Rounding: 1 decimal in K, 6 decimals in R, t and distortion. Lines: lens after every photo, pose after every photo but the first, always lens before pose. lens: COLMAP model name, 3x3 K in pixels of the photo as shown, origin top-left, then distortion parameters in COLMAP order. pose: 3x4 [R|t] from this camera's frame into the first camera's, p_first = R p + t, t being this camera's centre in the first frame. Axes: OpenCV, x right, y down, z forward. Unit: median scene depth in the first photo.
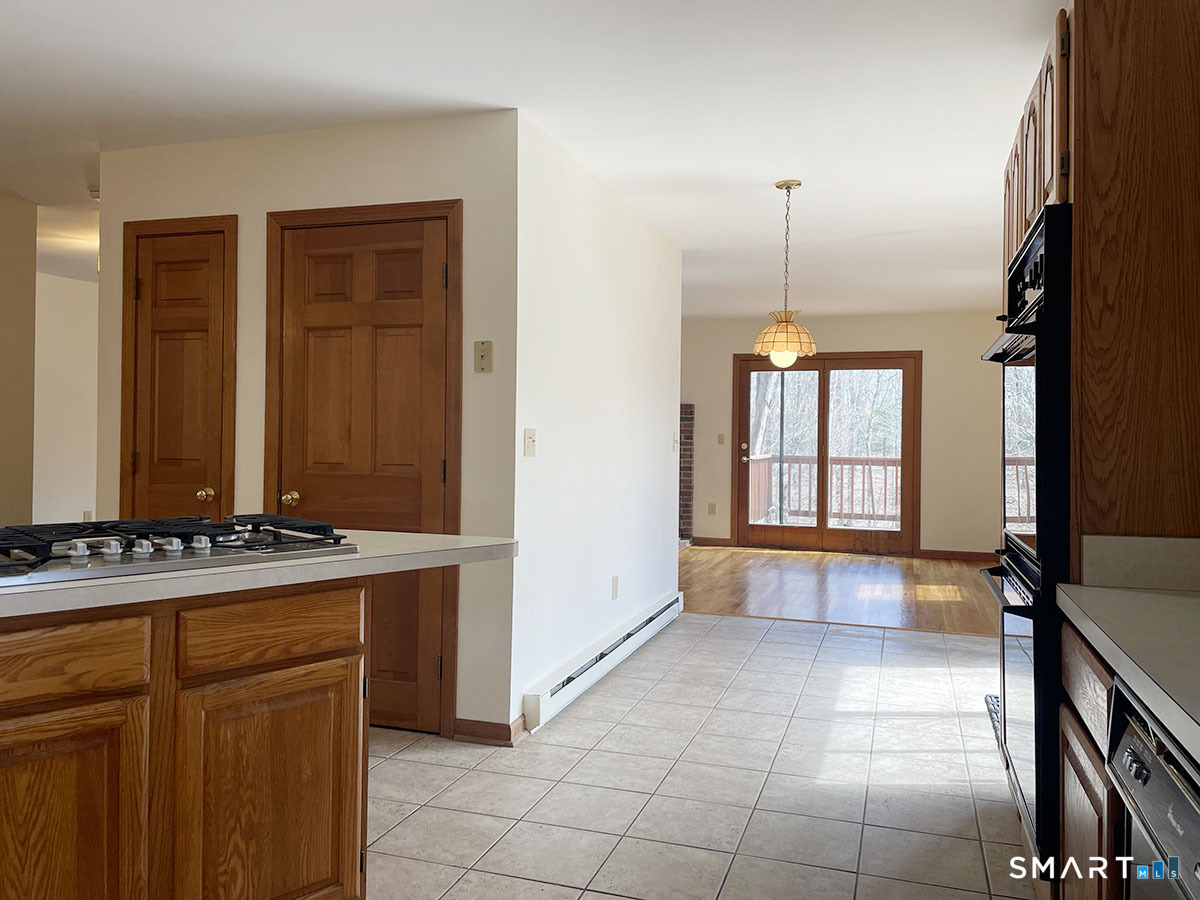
lens RADIAL K [[902.6, 0, 600.3], [0, 902.6, 446.0], [0, 0, 1]] dist [0.044031, -0.062020]
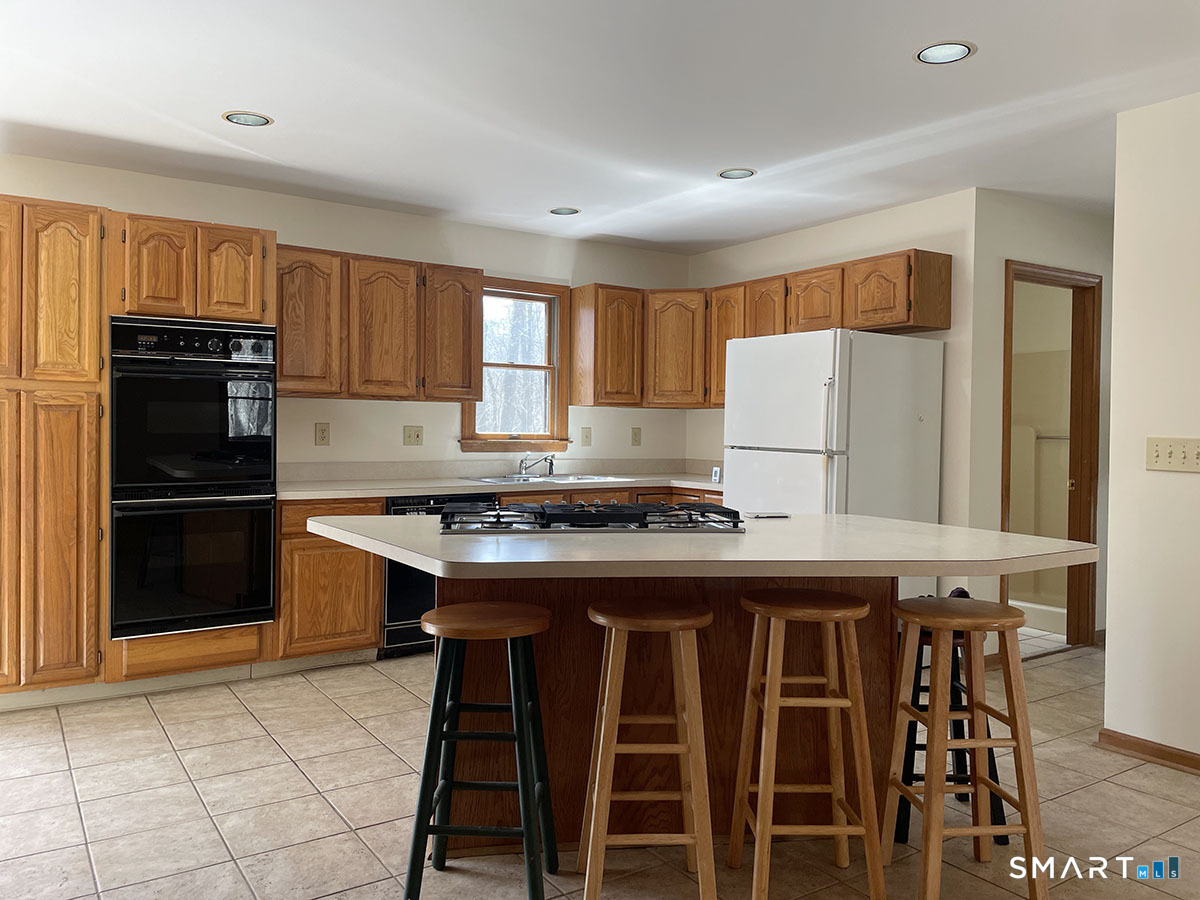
lens RADIAL K [[902.6, 0, 606.1], [0, 902.6, 443.6], [0, 0, 1]] dist [0.044031, -0.062020]
pose [[-0.796283, -0.035003, 0.603911, -1.053877], [-0.021338, 0.999329, 0.029787, -0.045512], [-0.604548, 0.010833, -0.796495, 1.556858]]
